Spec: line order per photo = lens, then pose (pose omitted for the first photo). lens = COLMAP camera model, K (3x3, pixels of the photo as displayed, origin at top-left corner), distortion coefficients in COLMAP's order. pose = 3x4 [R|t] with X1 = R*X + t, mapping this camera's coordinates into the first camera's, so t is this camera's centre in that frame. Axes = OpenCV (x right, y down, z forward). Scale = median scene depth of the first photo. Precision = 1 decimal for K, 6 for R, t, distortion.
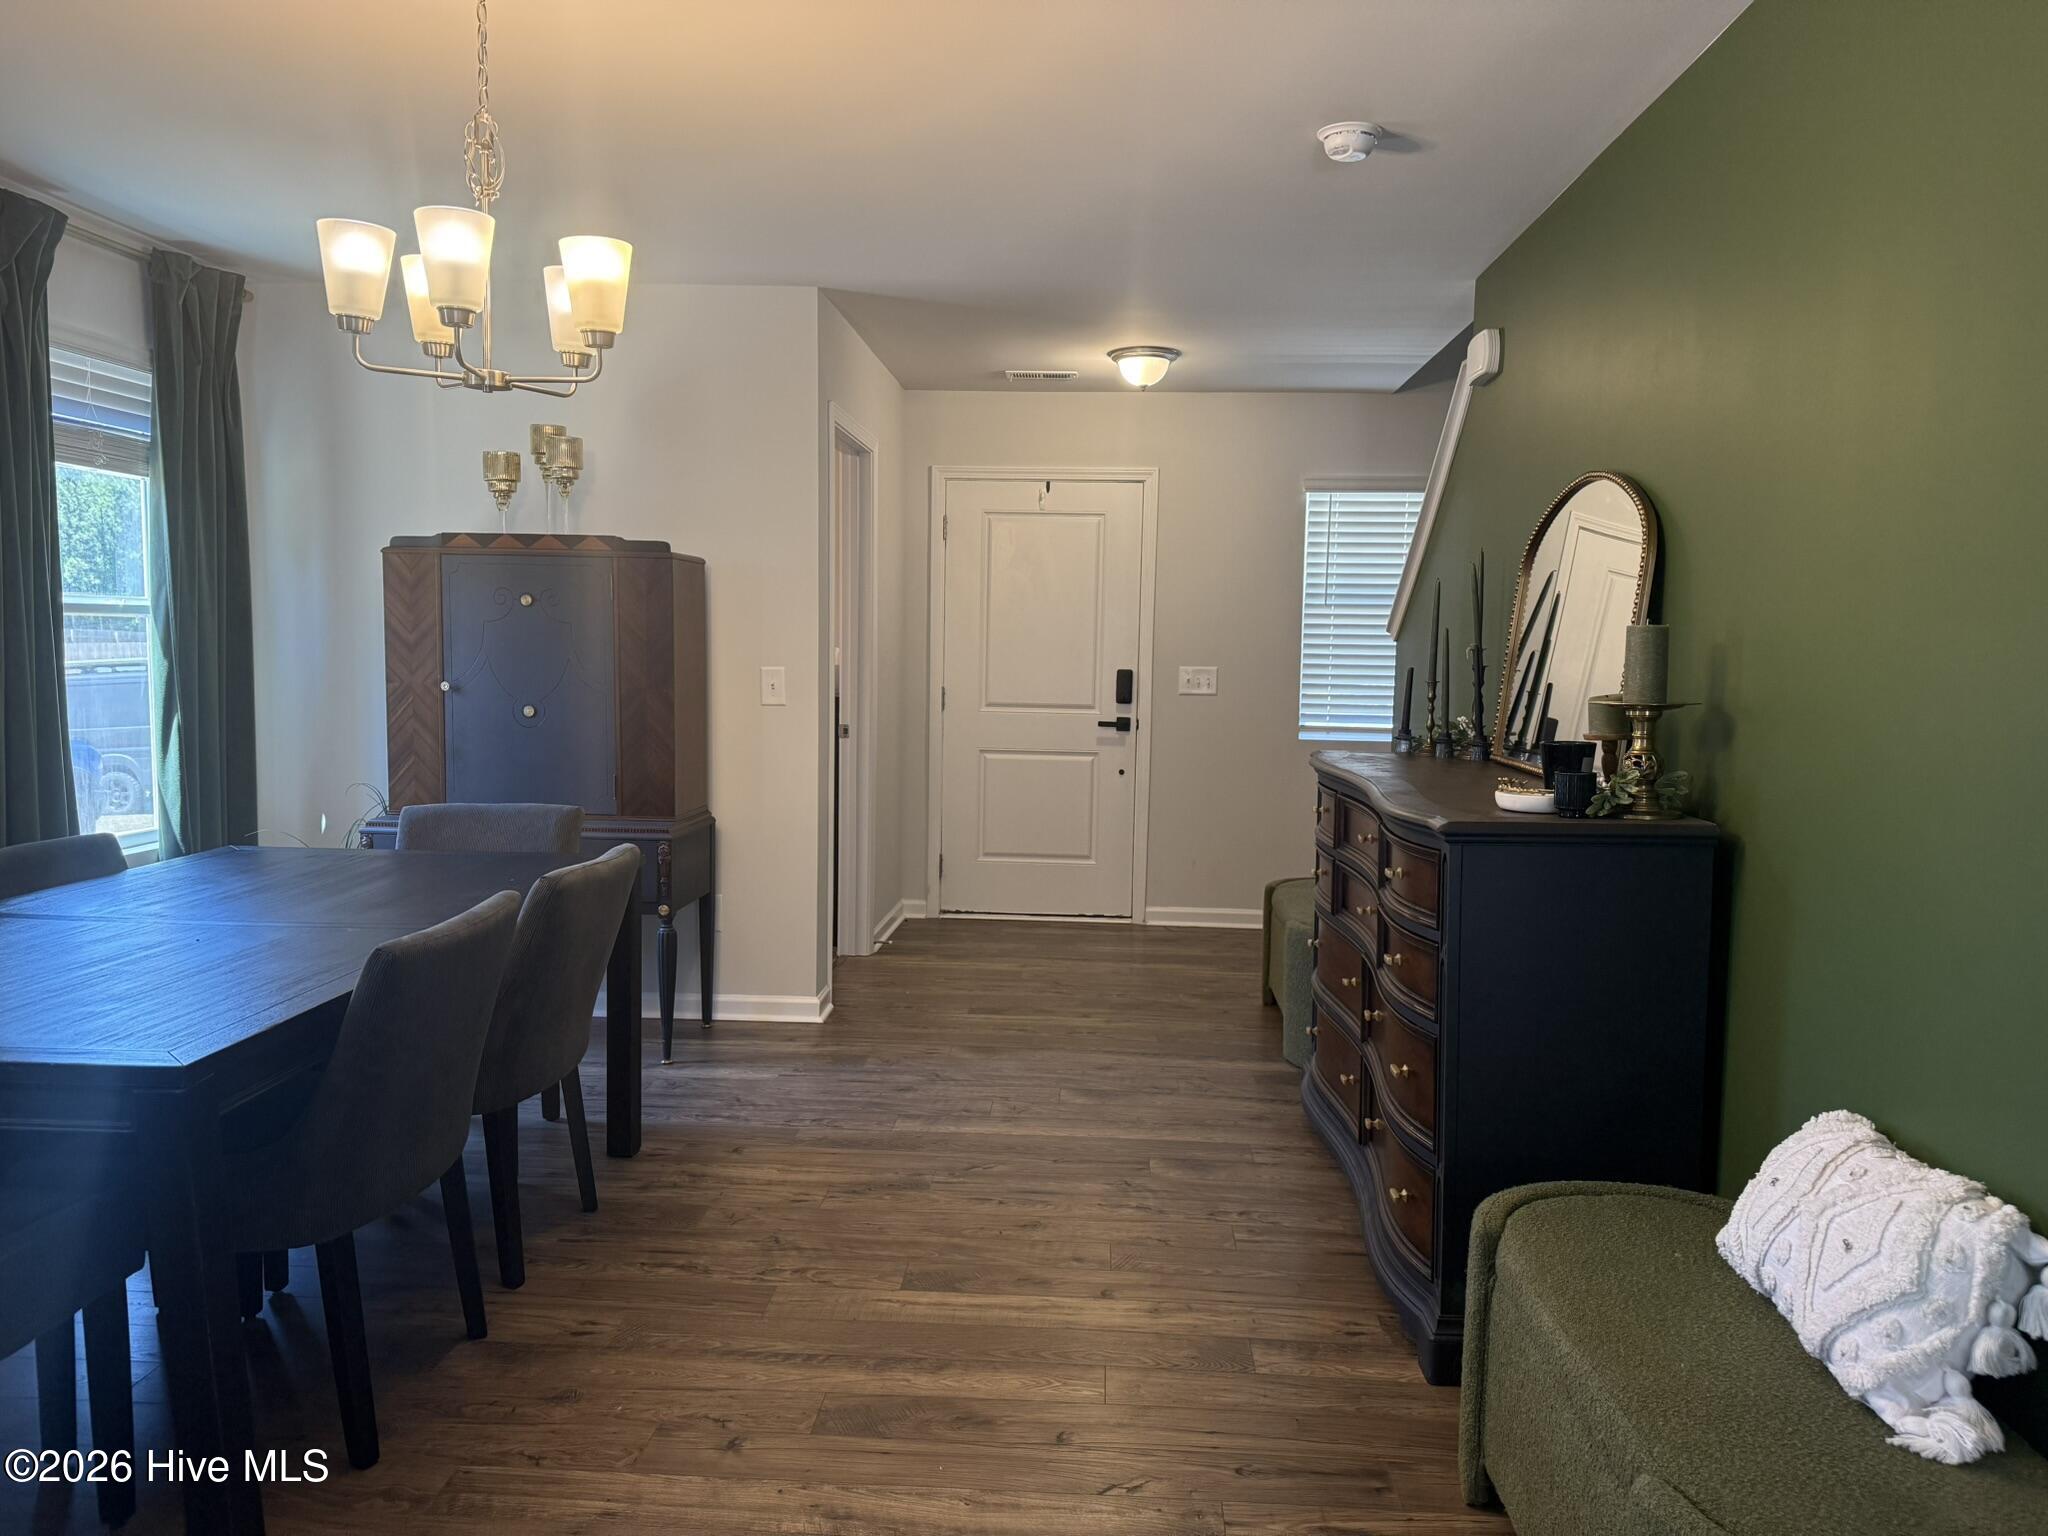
lens RADIAL K [[1444.7, 0, 1043.8], [0, 1444.7, 770.9], [0, 0, 1]] dist [0.040852, -0.051007]
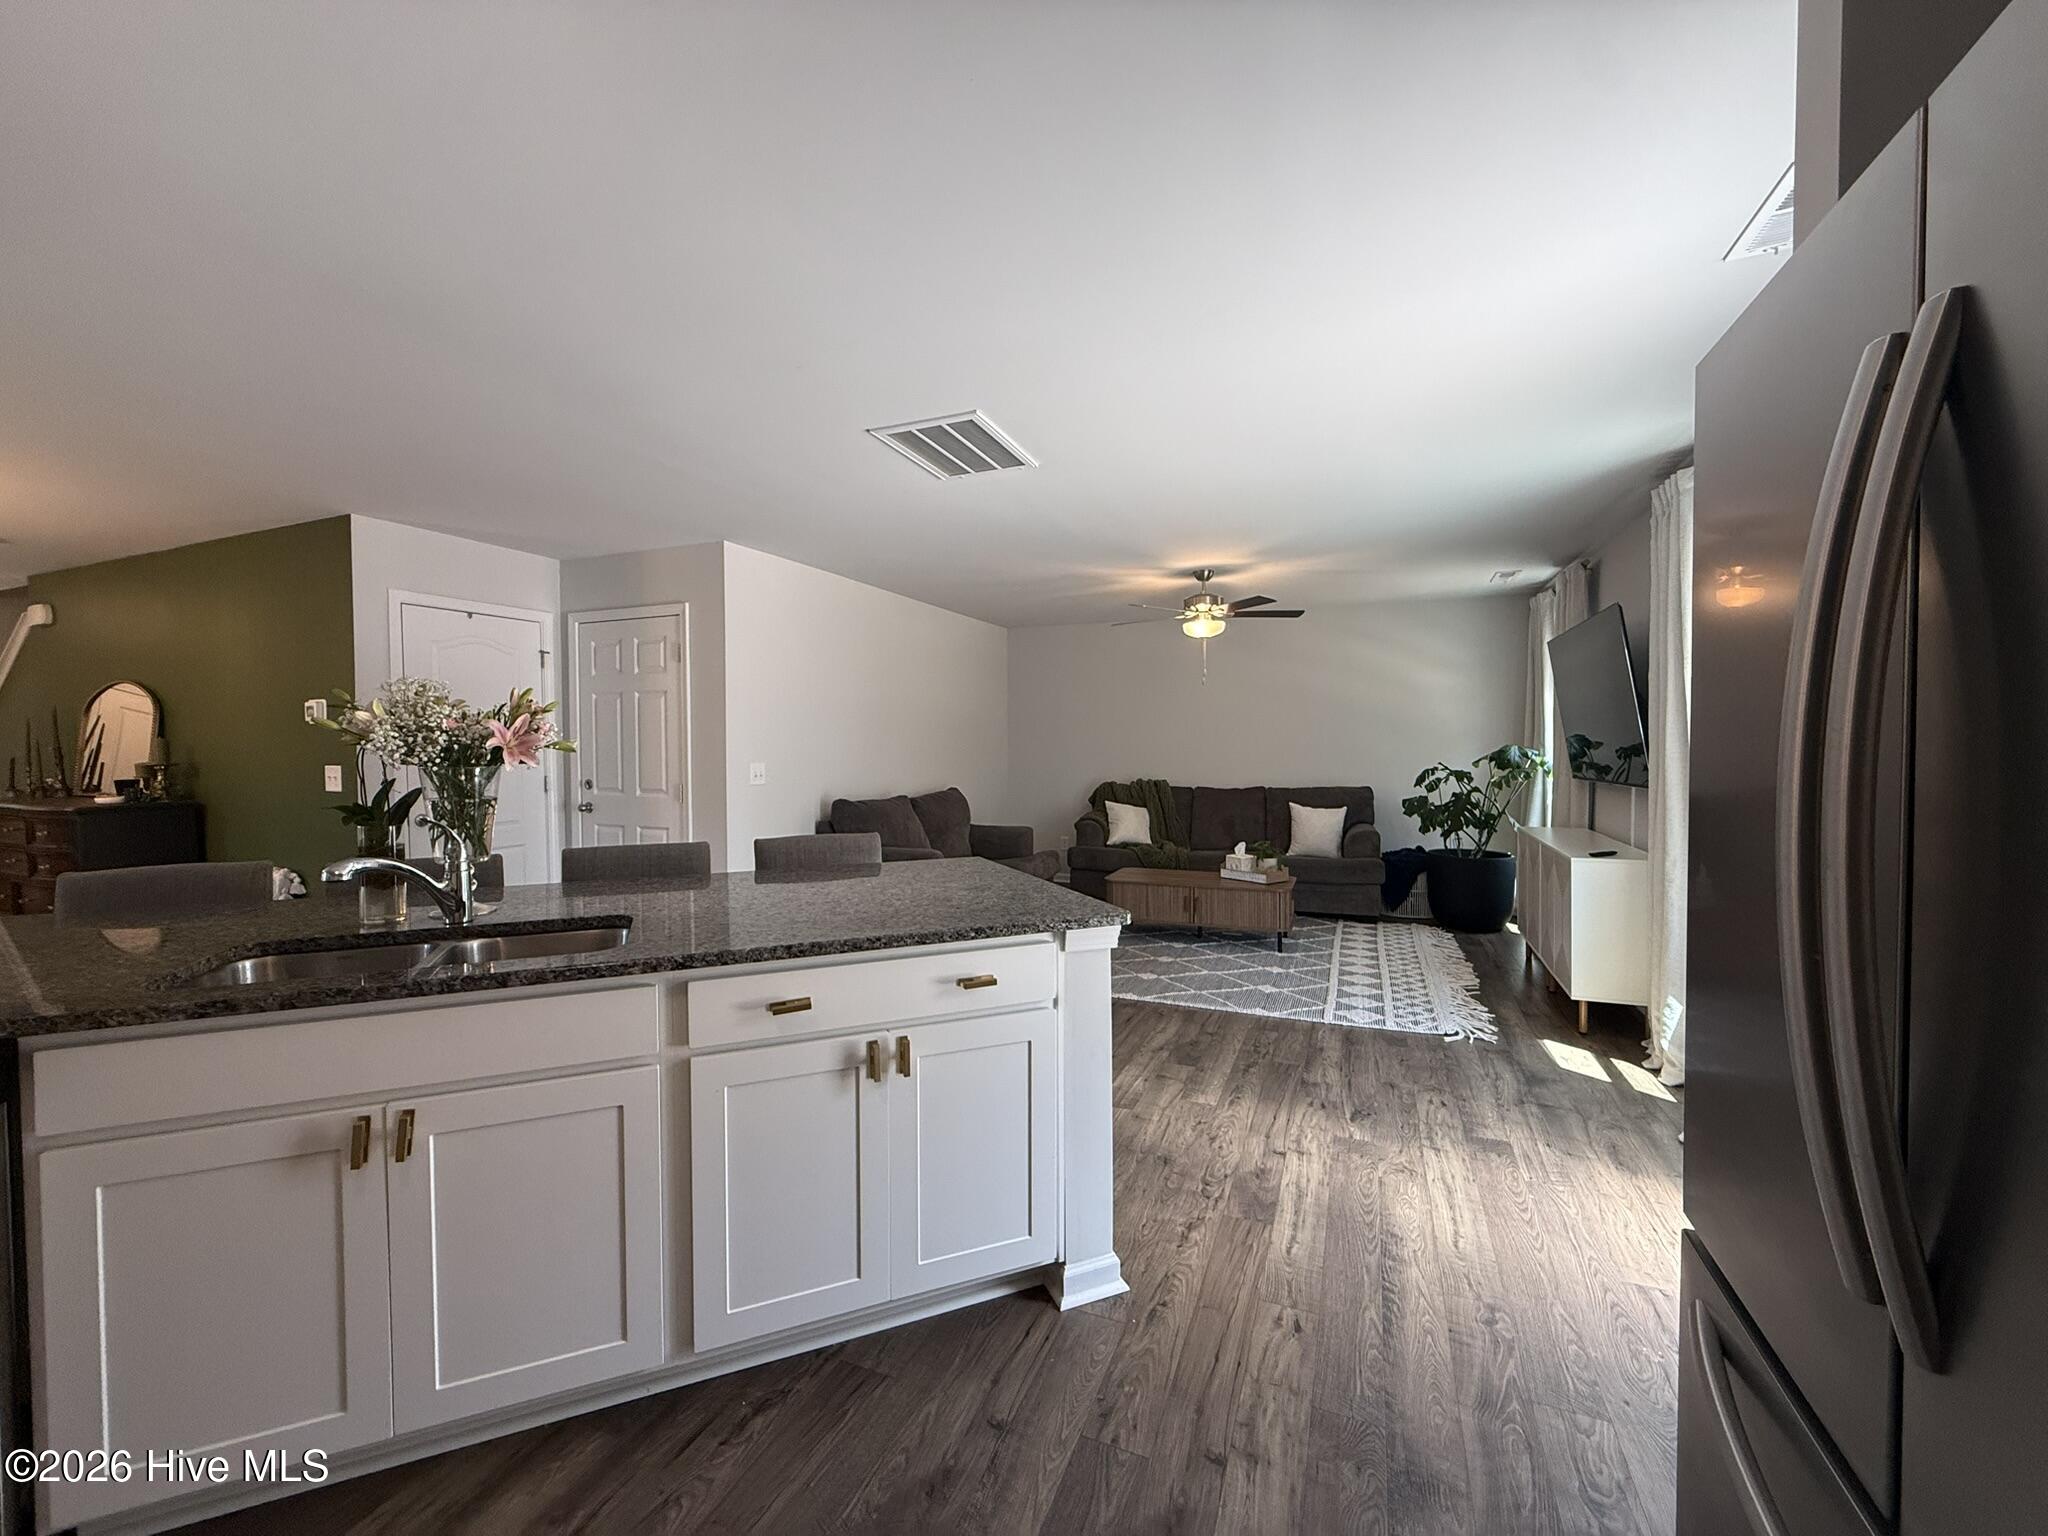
lens RADIAL K [[816.0, 0, 1016.6], [0, 816.0, 769.4], [0, 0, 1]] dist [0.001809, -0.000730]
pose [[0.349763, -0.048749, 0.935569, -0.373235], [0.094525, 0.995385, 0.016527, 0.070044], [-0.932057, 0.082654, 0.352757, -0.847532]]
